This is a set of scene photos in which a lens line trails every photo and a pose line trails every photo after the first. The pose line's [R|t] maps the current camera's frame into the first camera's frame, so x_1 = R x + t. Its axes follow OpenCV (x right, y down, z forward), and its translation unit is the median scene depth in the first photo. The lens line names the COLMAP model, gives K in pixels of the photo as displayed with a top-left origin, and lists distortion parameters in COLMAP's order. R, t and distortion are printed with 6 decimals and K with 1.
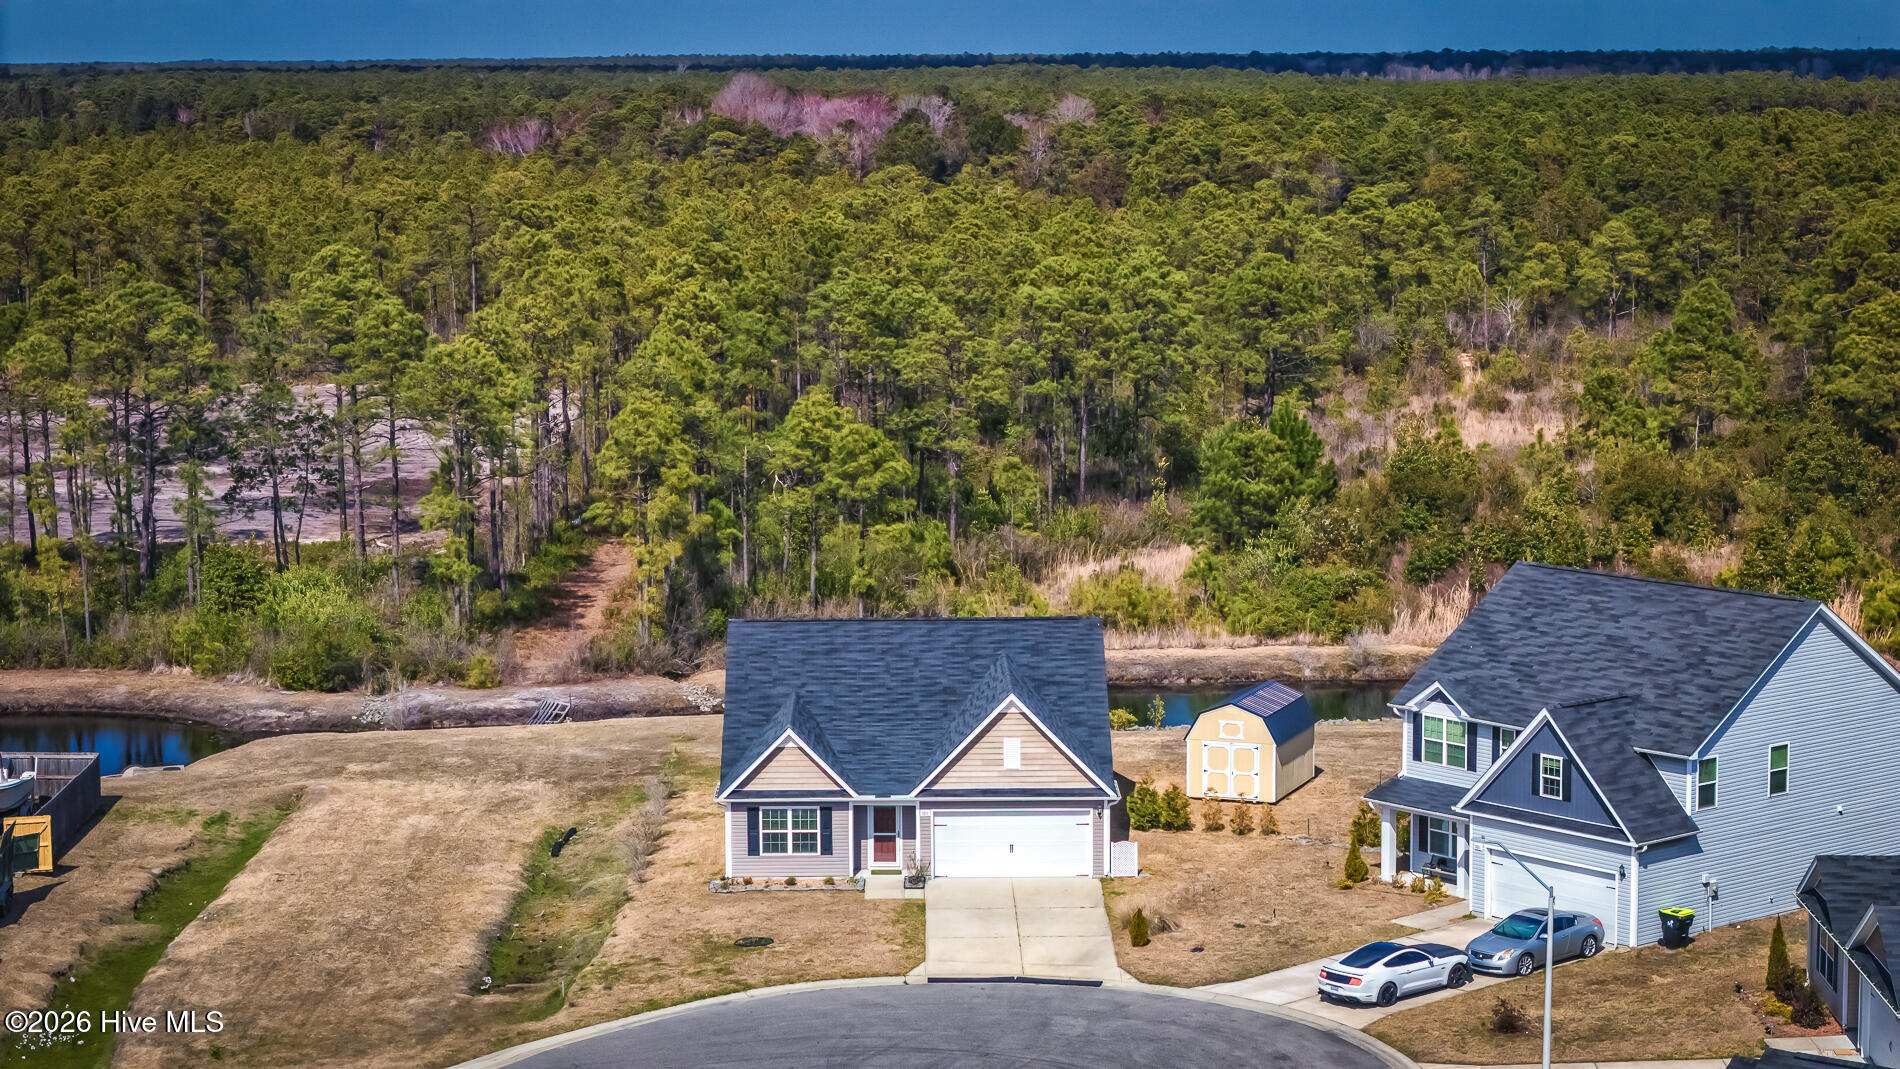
lens RADIAL K [[3806.0, 0, 941.3], [0, 3806.0, 541.2], [0, 0, 1]] dist [-0.055518, 0.673745]
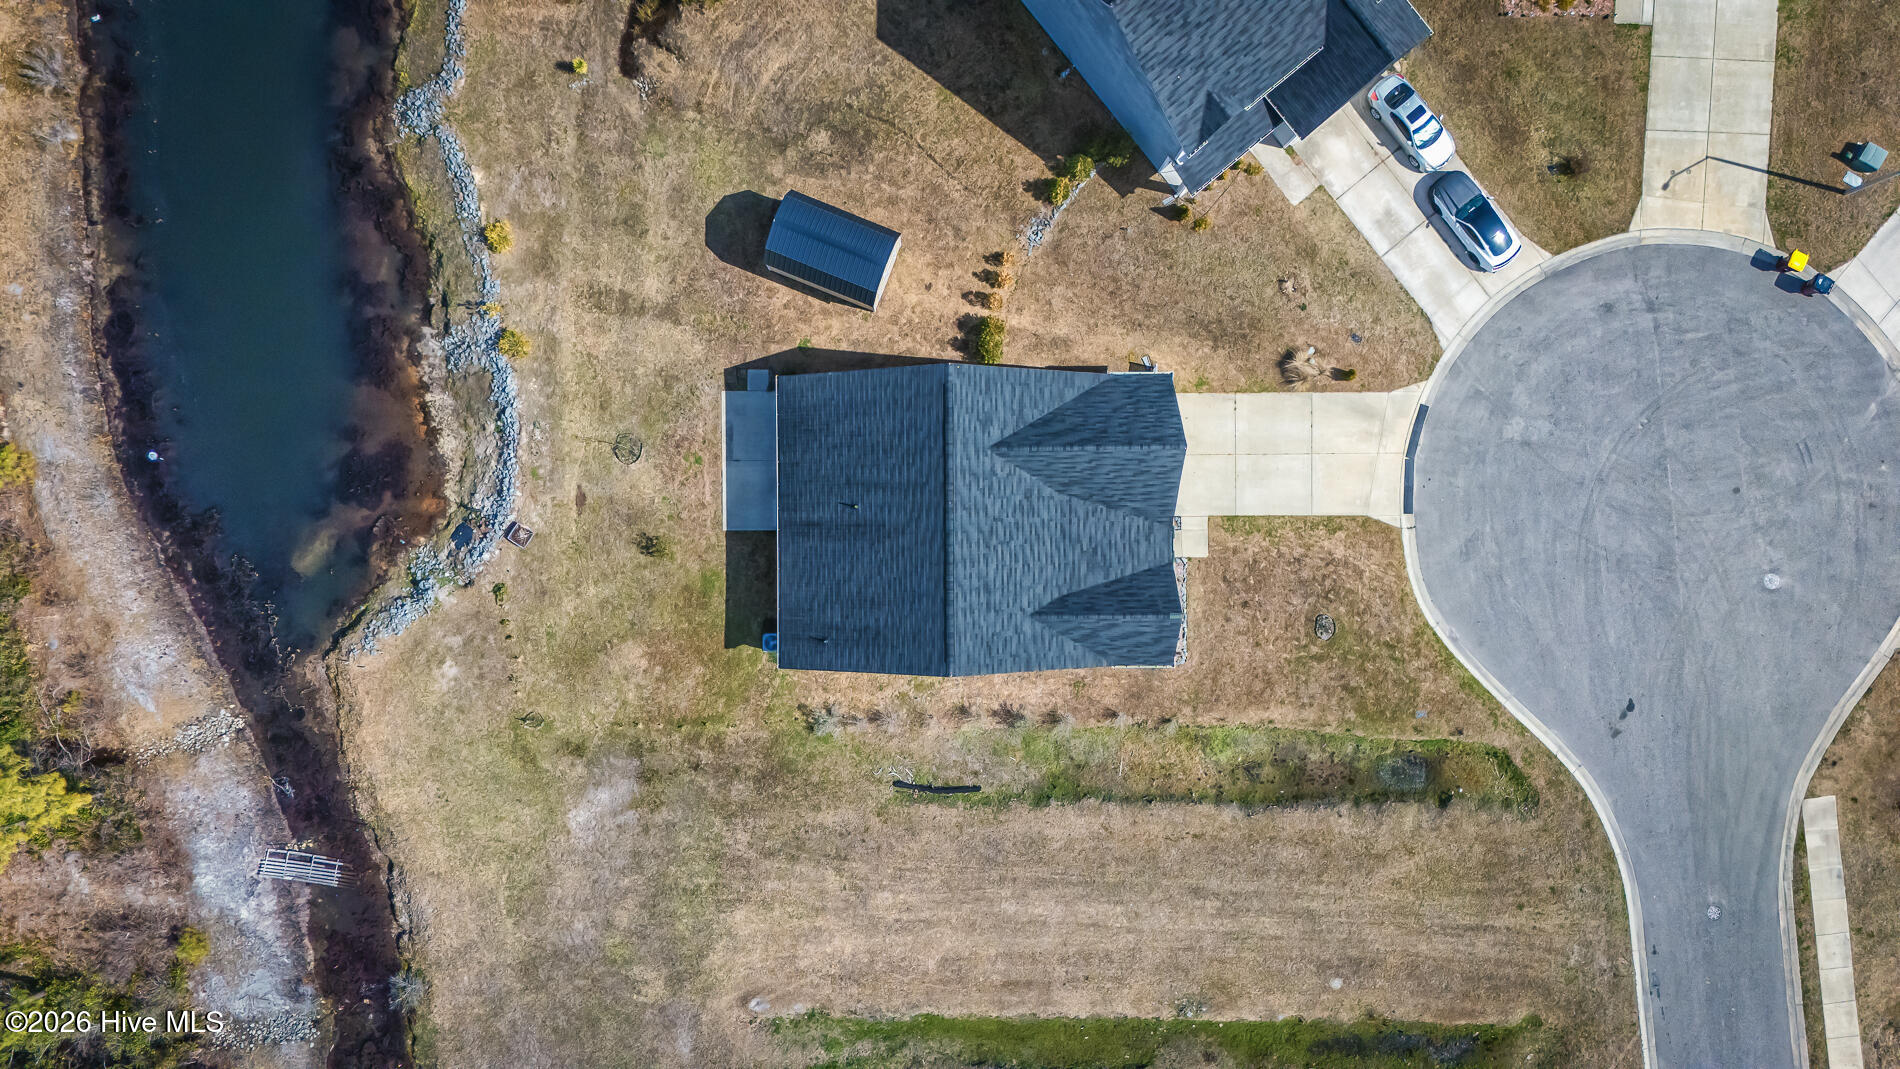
lens RADIAL K [[1395.5, 0, 947.1], [0, 1395.5, 531.4], [0, 0, 1]] dist [0.092712, -0.119383]
pose [[0.004382, -0.999948, 0.009172, -0.014021], [0.104062, 0.009578, 0.994525, -0.400327], [-0.994561, -0.003404, 0.104099, 0.927838]]
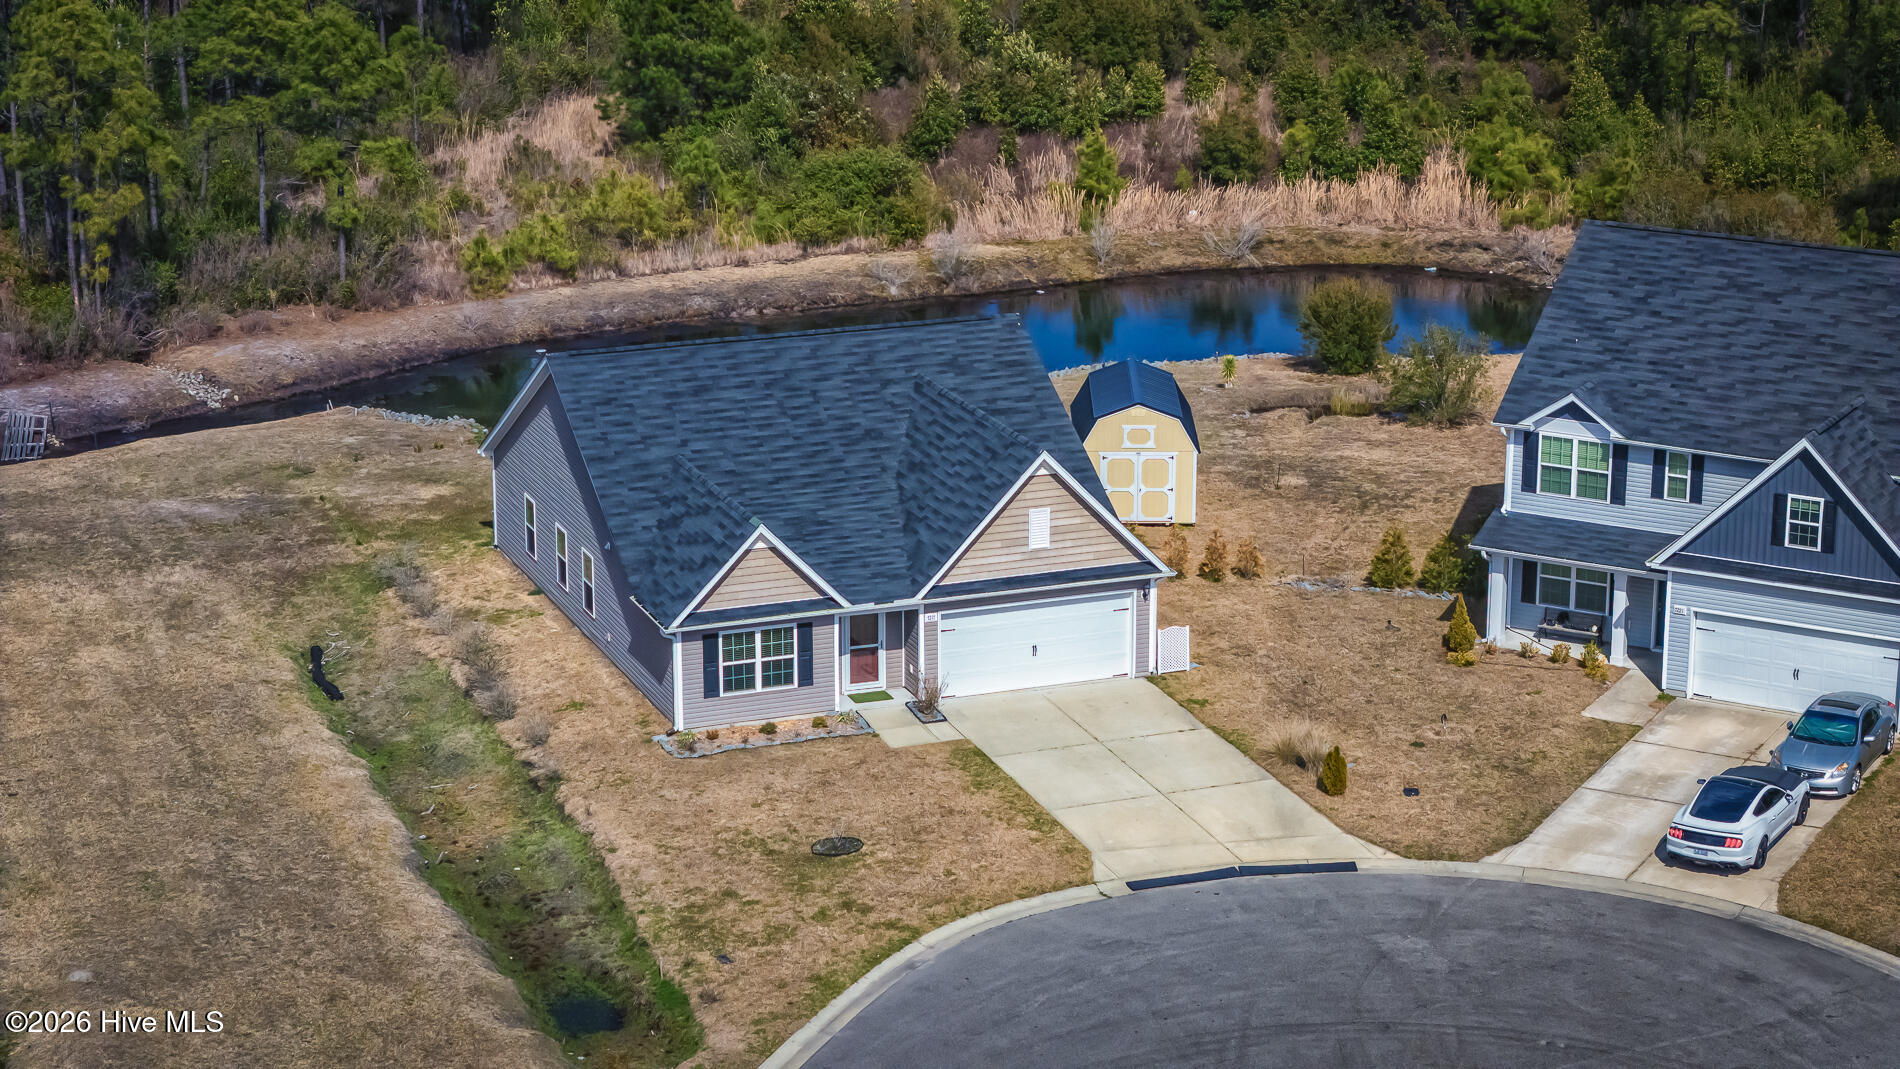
lens RADIAL K [[3806.0, 0, 941.3], [0, 3806.0, 541.2], [0, 0, 1]] dist [-0.055518, 0.673745]
pose [[0.935382, -0.094033, 0.340908, -0.230476], [0.040085, 0.985980, 0.161978, -0.057630], [-0.351360, -0.137846, 0.926037, 0.282584]]
